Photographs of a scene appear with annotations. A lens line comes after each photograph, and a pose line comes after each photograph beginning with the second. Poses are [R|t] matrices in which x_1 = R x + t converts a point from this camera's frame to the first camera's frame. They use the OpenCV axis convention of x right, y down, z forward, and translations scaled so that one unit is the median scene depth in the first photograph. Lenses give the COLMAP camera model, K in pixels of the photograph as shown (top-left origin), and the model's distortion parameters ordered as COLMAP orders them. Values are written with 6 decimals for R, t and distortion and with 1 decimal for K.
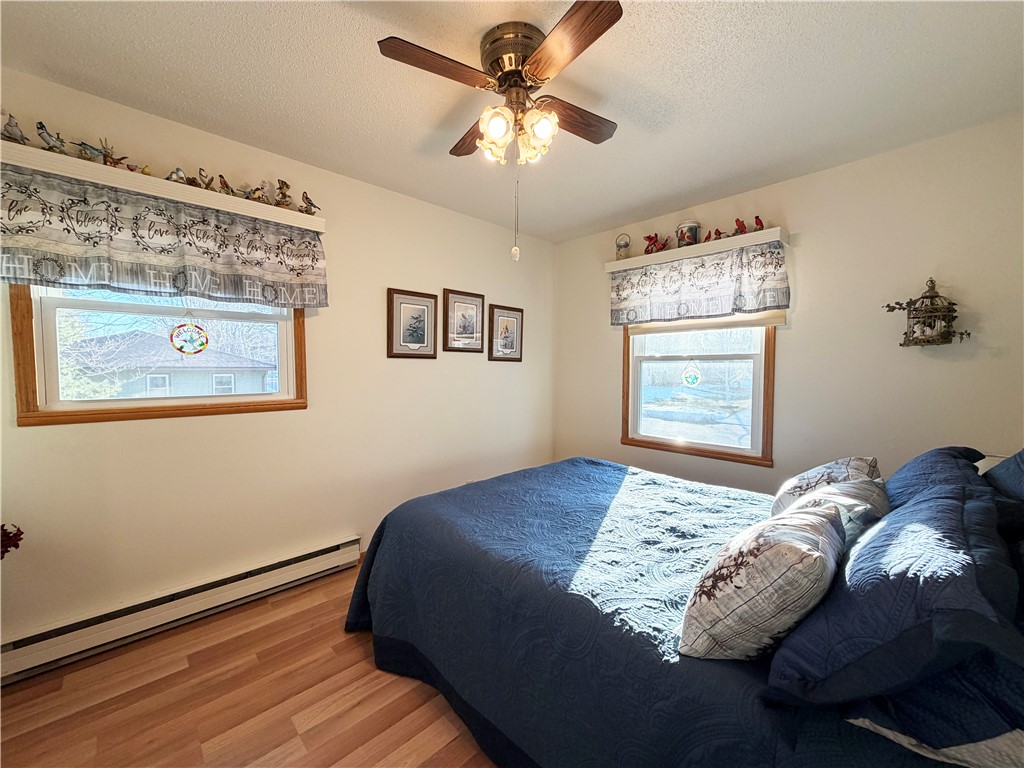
lens RADIAL K [[408.1, 0, 512.0], [0, 408.1, 384.0], [0, 0, 1]] dist [0.000404, 0.000575]
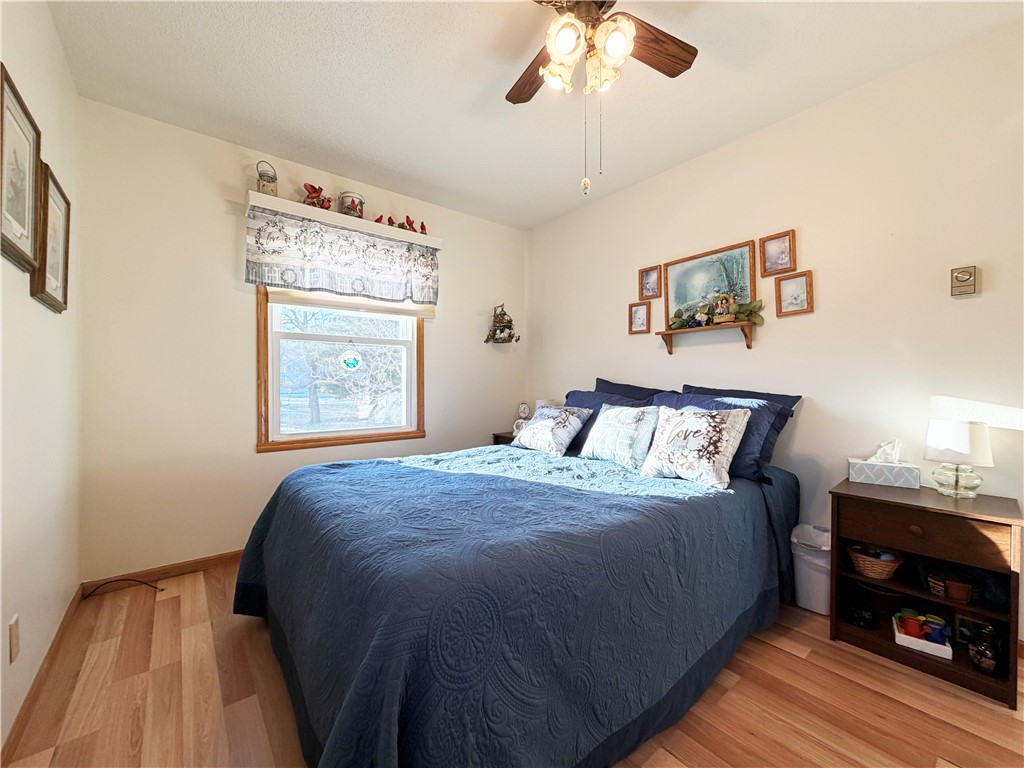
lens RADIAL K [[408.1, 0, 512.0], [0, 408.1, 384.0], [0, 0, 1]] dist [0.000404, 0.000575]
pose [[0.077727, -0.006761, 0.996952, -0.508391], [0.045384, 0.998964, 0.003237, 0.056179], [-0.995941, 0.044994, 0.077953, 0.629380]]
